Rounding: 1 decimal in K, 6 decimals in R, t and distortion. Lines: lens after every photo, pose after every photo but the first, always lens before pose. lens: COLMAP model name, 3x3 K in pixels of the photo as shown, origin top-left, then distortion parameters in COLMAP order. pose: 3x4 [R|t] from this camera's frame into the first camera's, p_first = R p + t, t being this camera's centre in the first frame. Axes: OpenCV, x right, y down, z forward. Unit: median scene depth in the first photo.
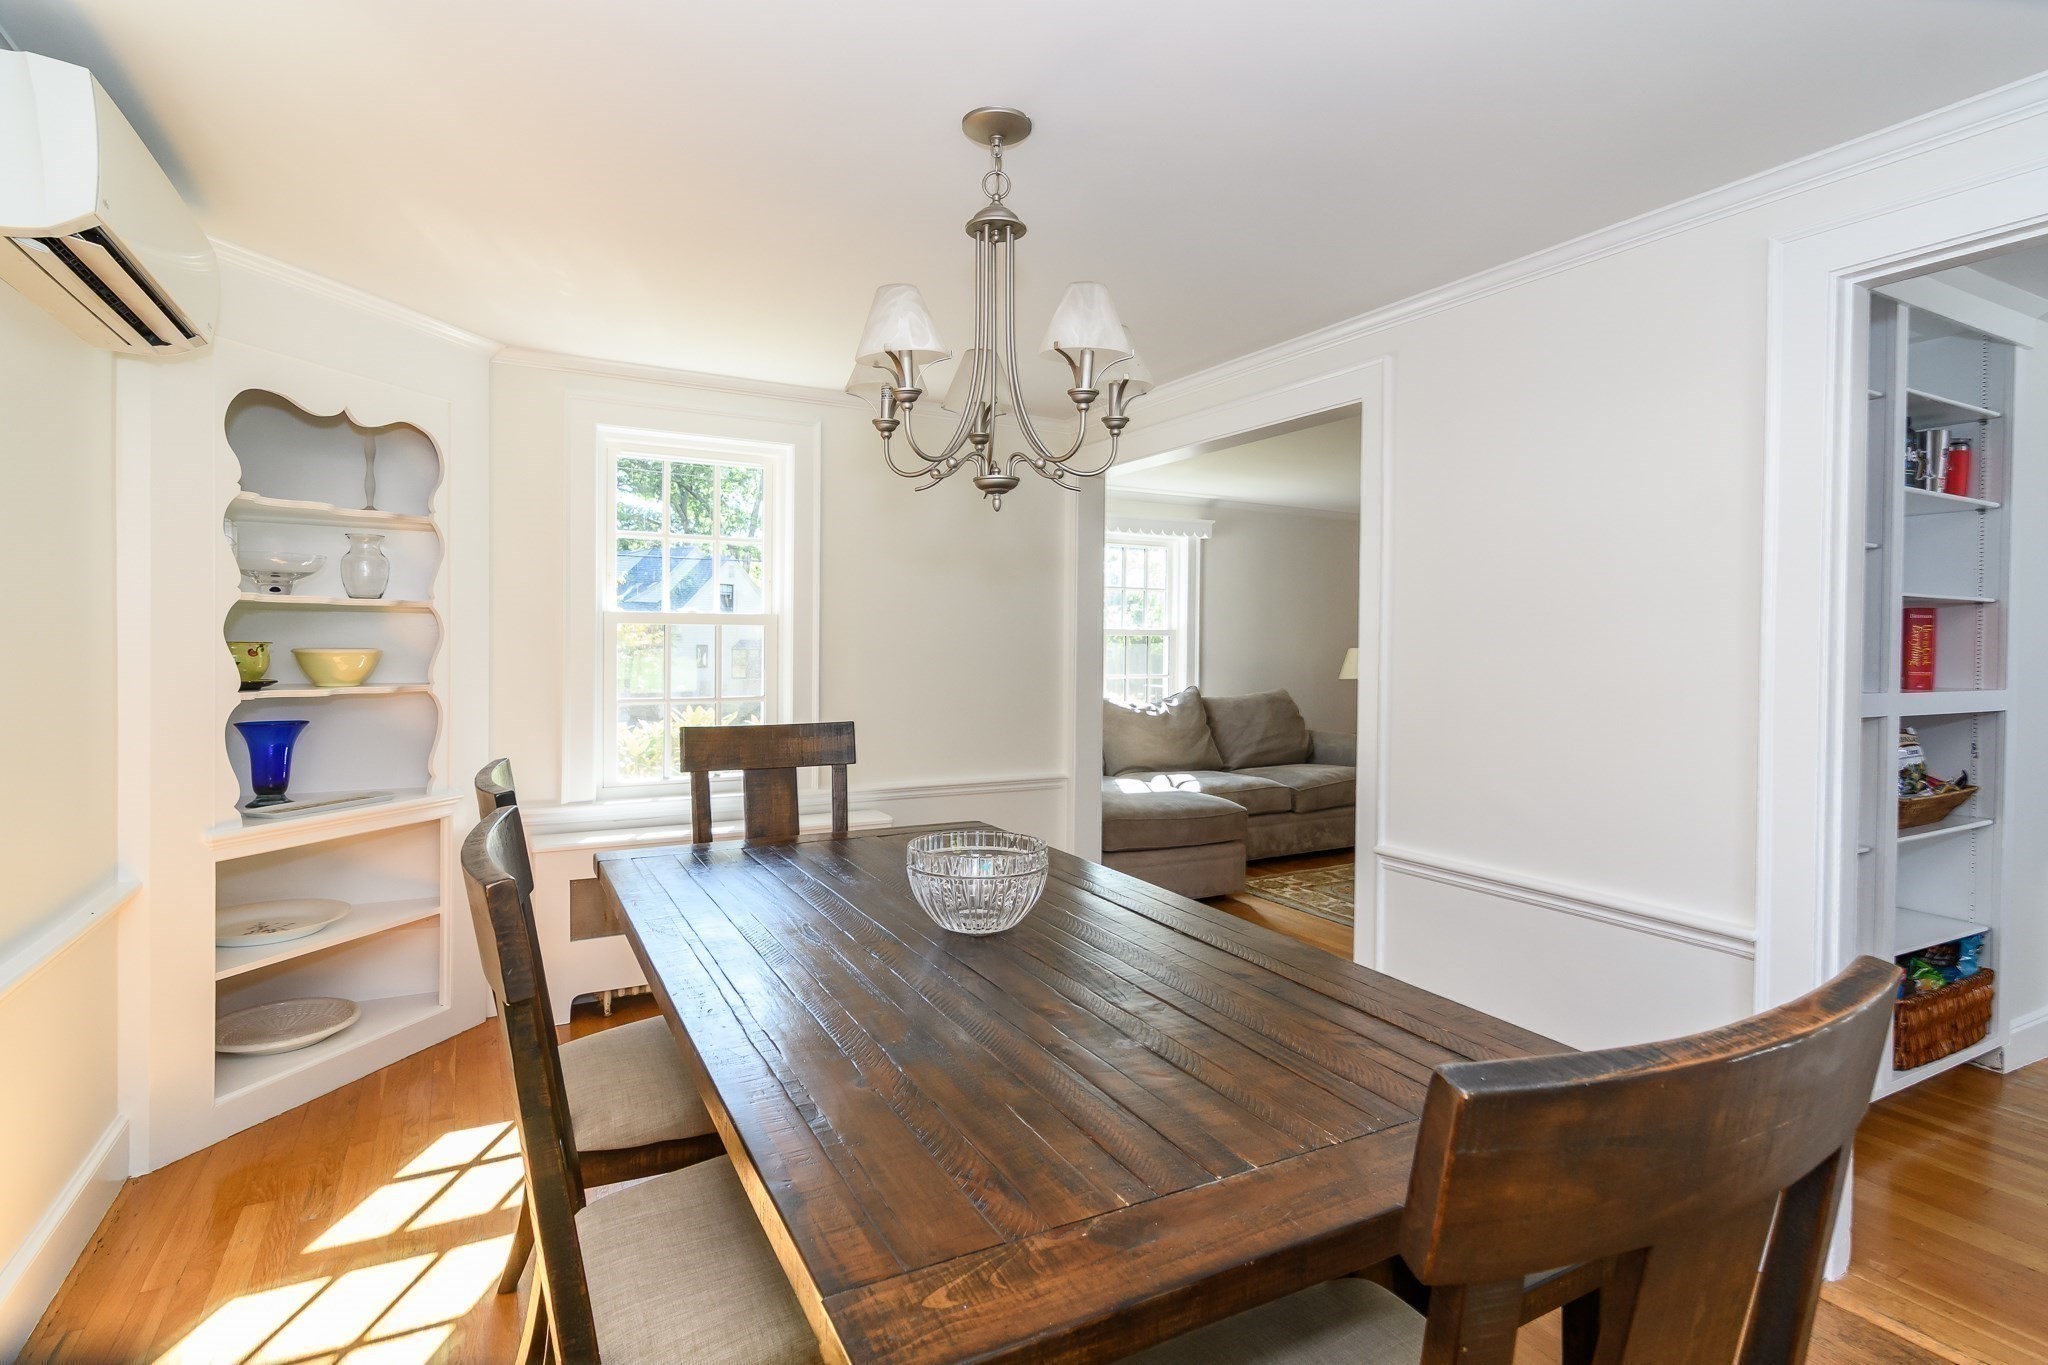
lens RADIAL K [[996.8, 0, 1025.0], [0, 996.8, 670.0], [0, 0, 1]] dist [0.003549, 0.000266]
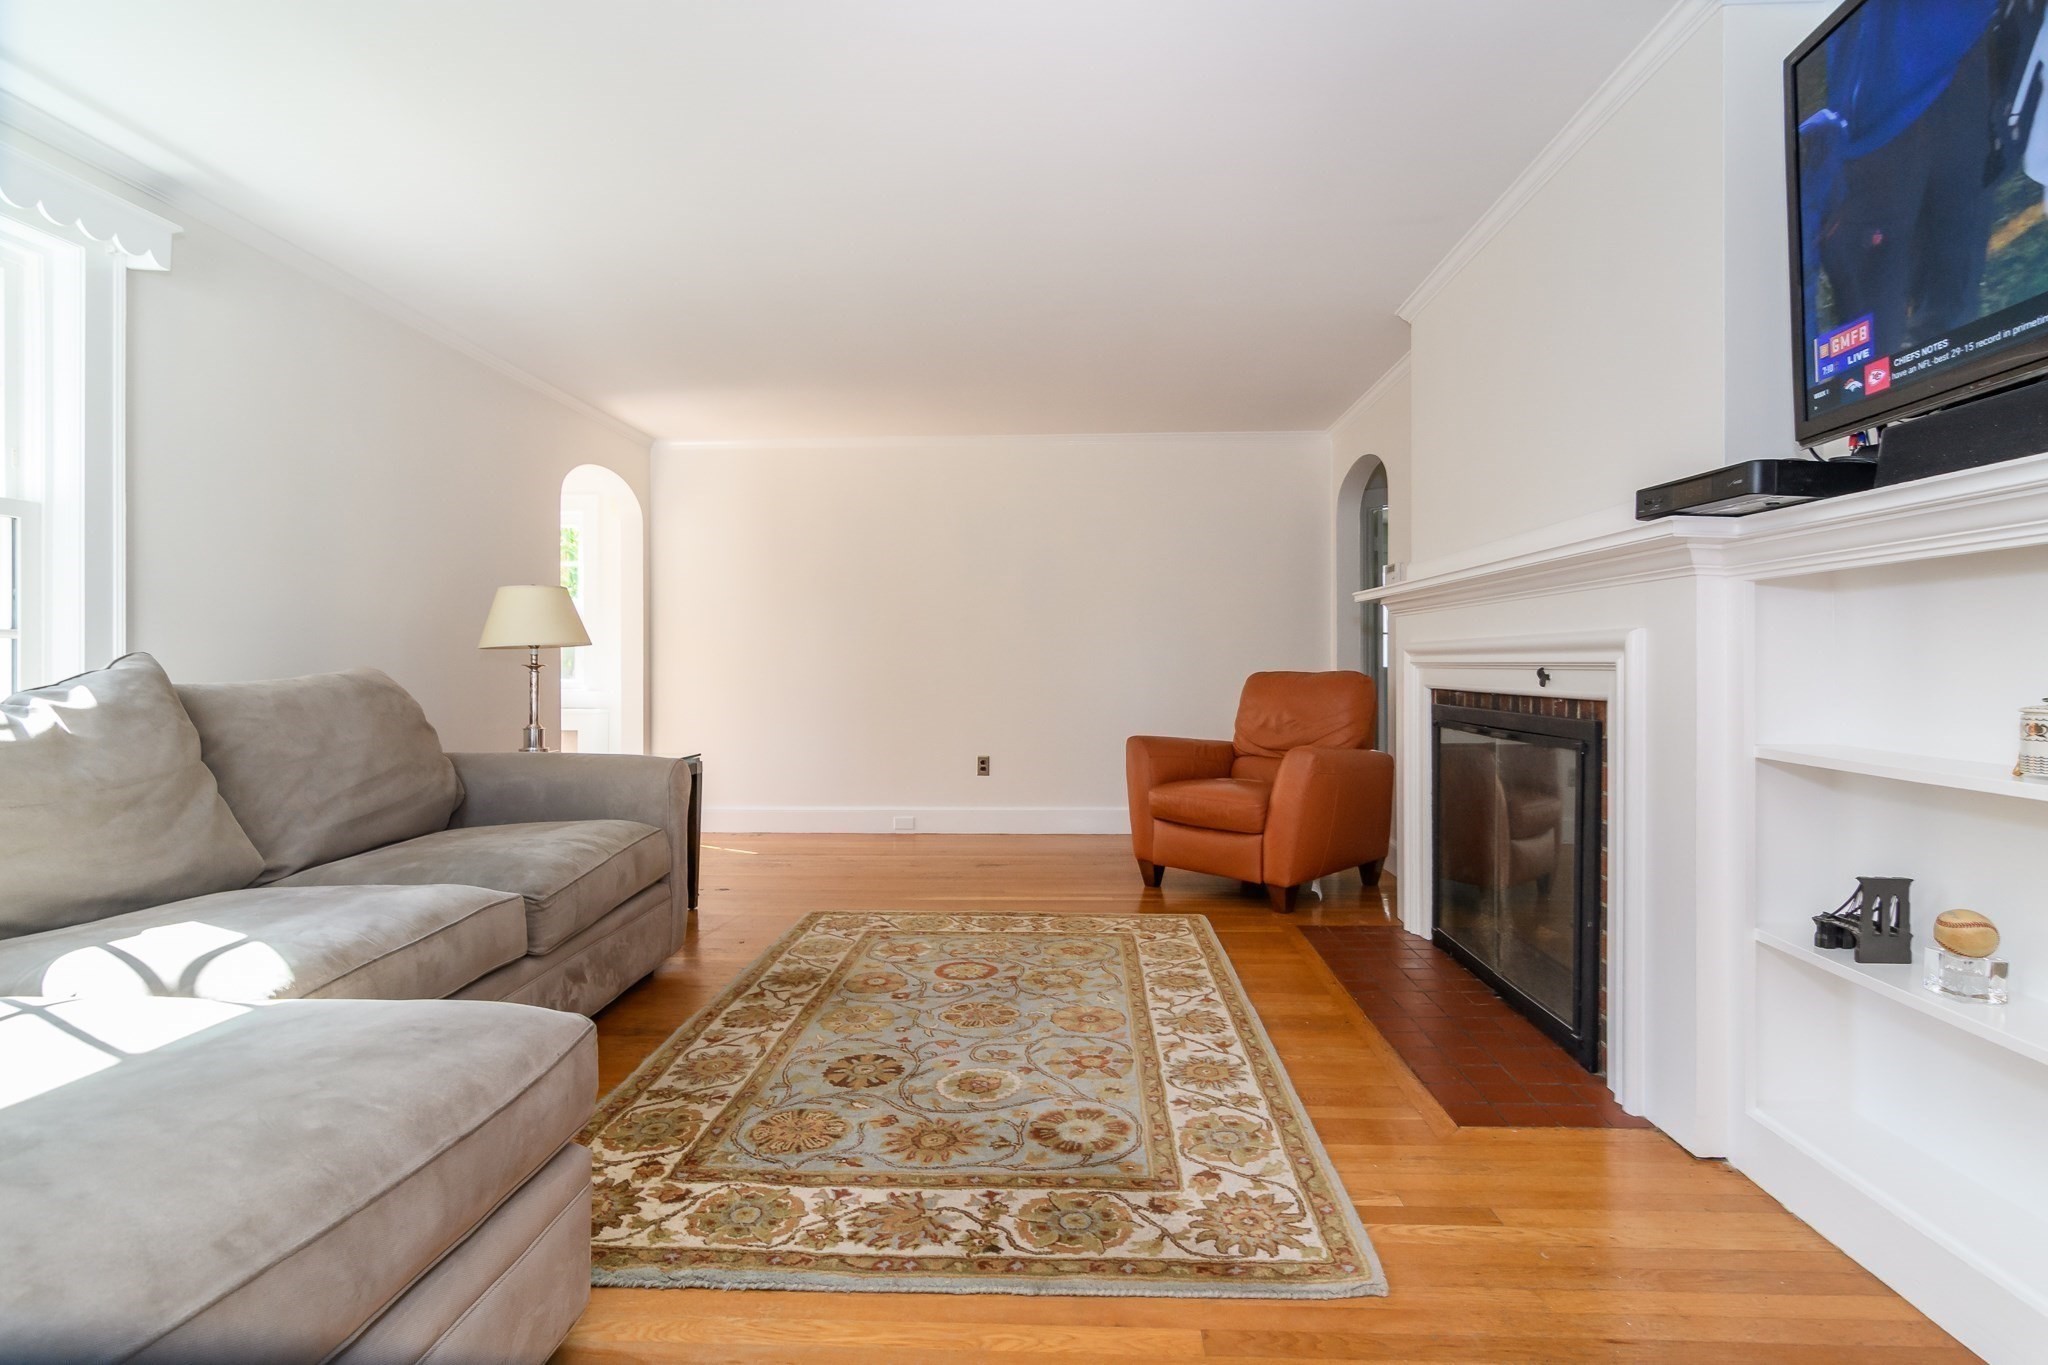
lens RADIAL K [[996.8, 0, 1026.6], [0, 996.8, 666.6], [0, 0, 1]] dist [0.003549, 0.000266]
pose [[0.514029, -0.007445, 0.857740, 0.028384], [0.020964, 0.999773, -0.003885, 0.029304], [-0.857516, 0.019979, 0.514069, 0.558409]]
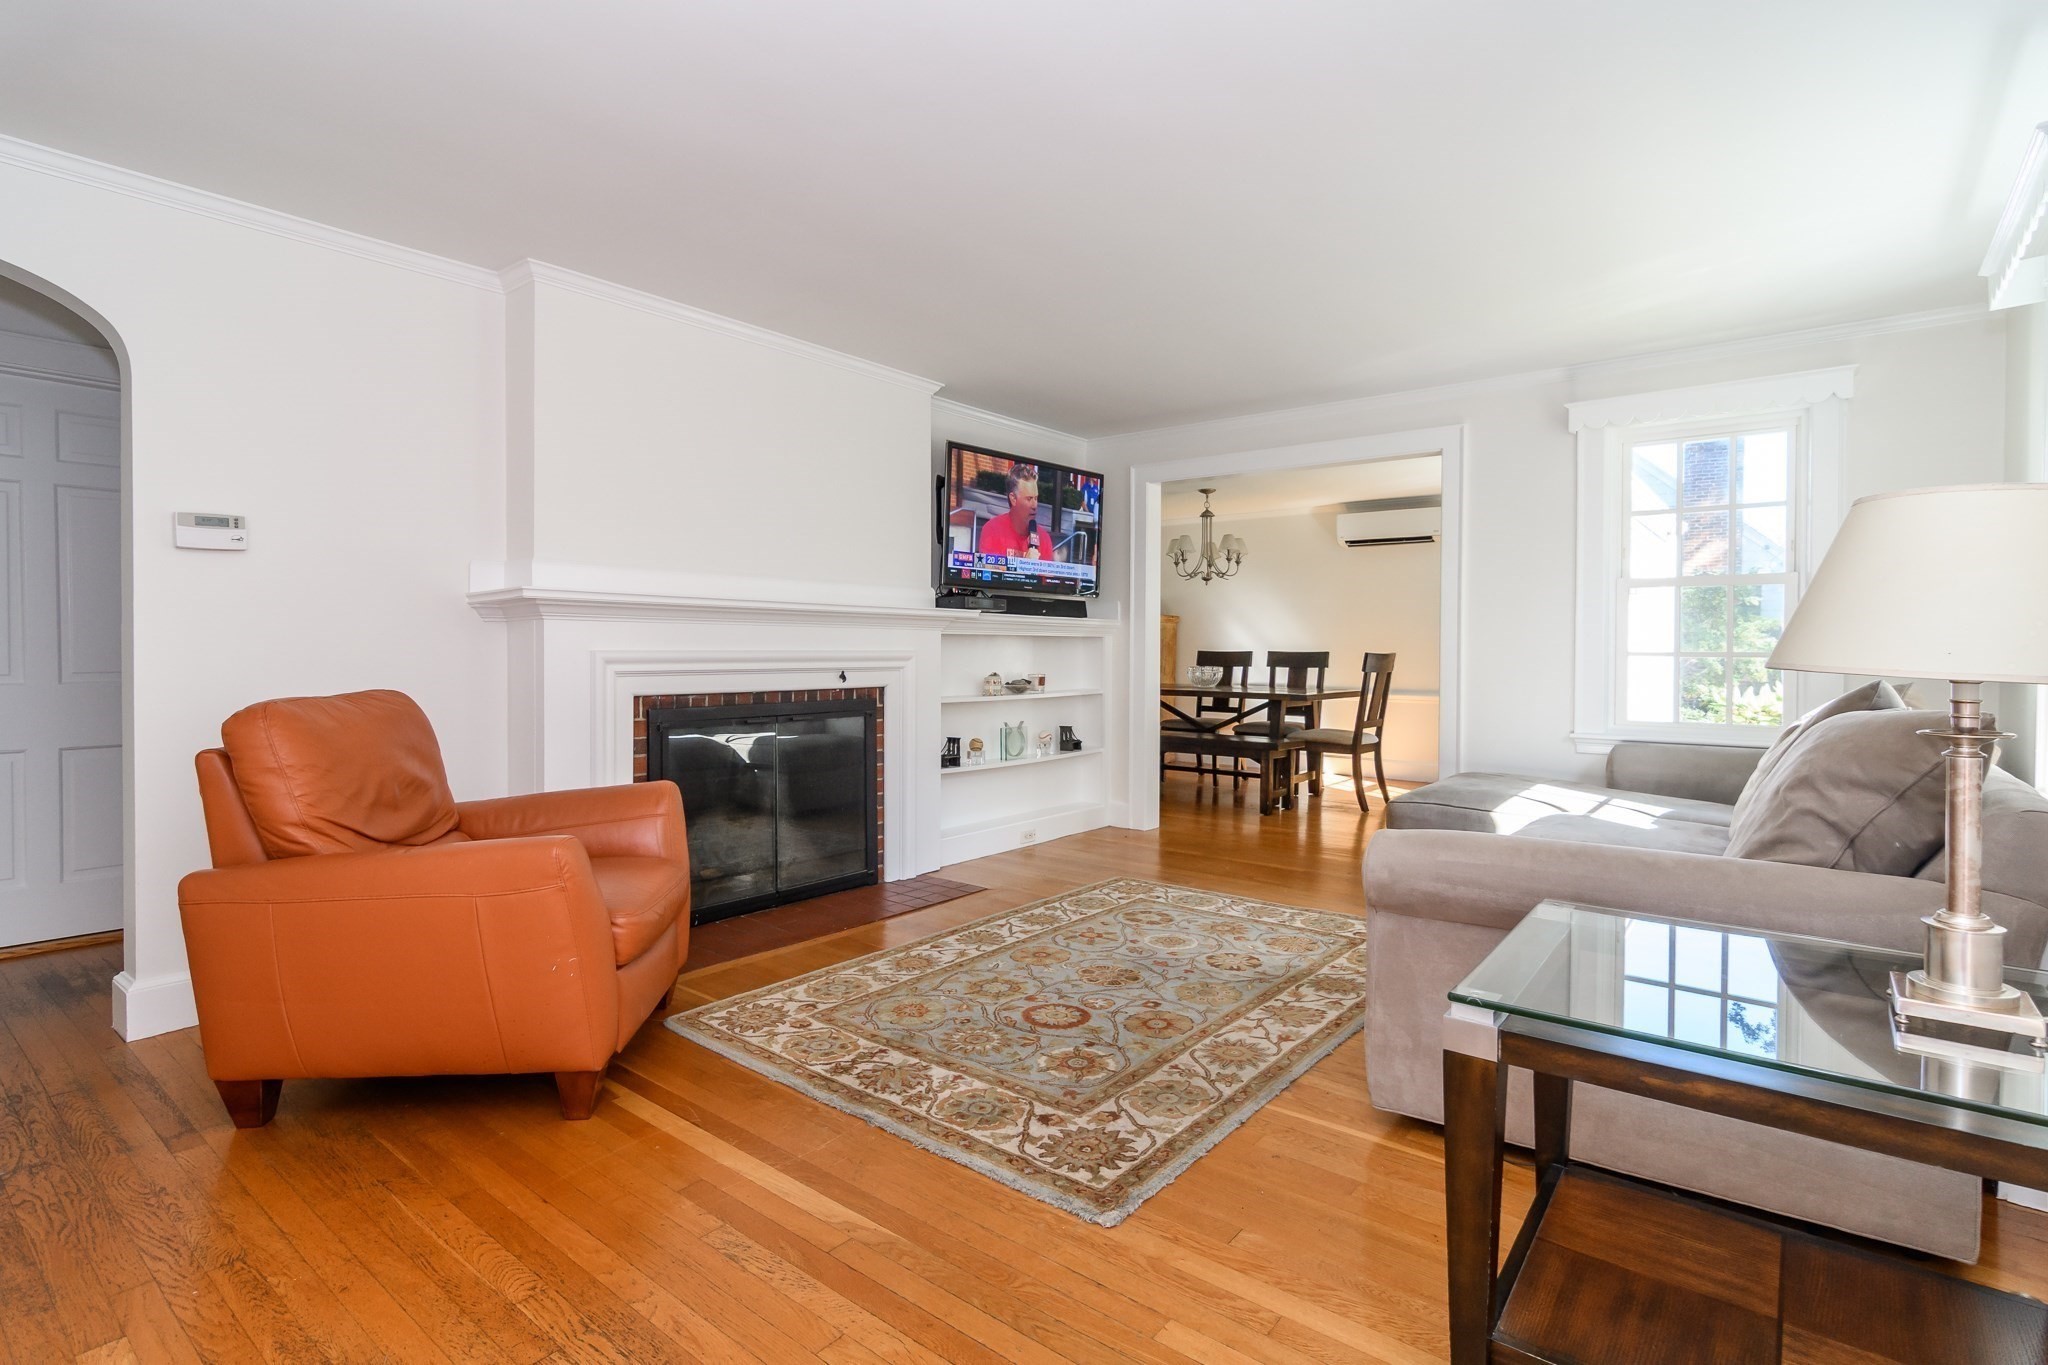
lens RADIAL K [[996.8, 0, 1017.9], [0, 996.8, 670.7], [0, 0, 1]] dist [0.003549, 0.000266]
pose [[-0.925038, 0.001745, -0.379870, 0.550365], [-0.015960, 0.998928, 0.043454, 0.004783], [0.379539, 0.046259, -0.924019, 1.161126]]
